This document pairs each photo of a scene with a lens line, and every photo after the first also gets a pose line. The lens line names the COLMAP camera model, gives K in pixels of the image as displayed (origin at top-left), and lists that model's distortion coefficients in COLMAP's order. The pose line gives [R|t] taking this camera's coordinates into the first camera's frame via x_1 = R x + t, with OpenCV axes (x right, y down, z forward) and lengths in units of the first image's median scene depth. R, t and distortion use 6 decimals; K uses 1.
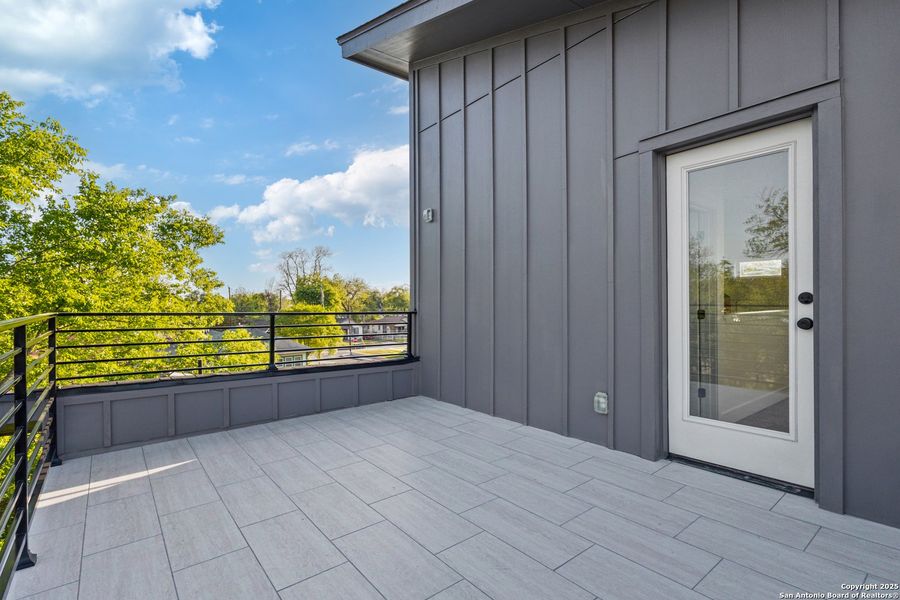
lens RADIAL K [[418.0, 0, 449.1], [0, 418.0, 308.1], [0, 0, 1]] dist [0.000148, 0.000840]
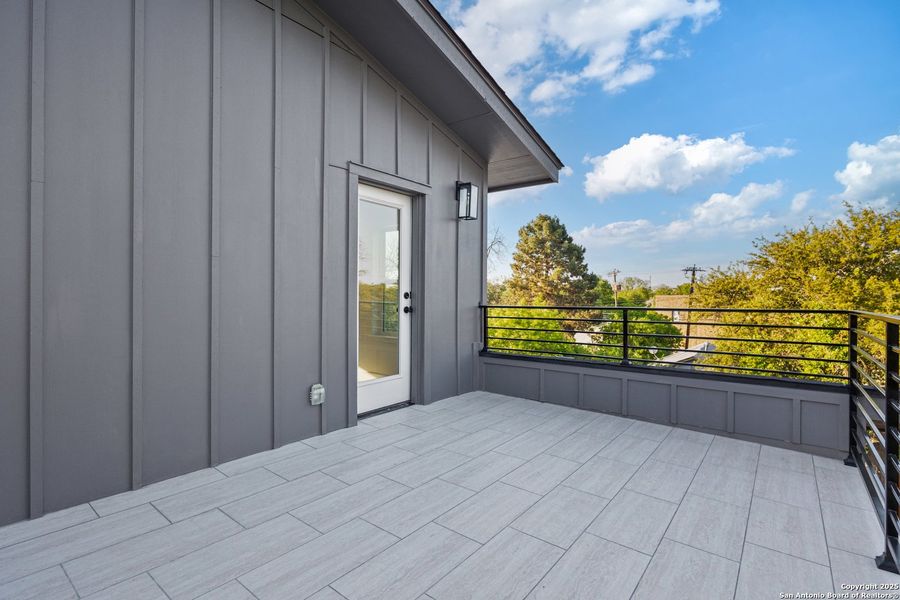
lens RADIAL K [[418.0, 0, 450.4], [0, 418.0, 295.6], [0, 0, 1]] dist [0.000148, 0.000840]
pose [[-0.199655, 0.009580, 0.979819, -0.896575], [0.003459, 0.999953, -0.009072, -0.005782], [-0.979860, 0.001578, -0.199679, 1.118187]]
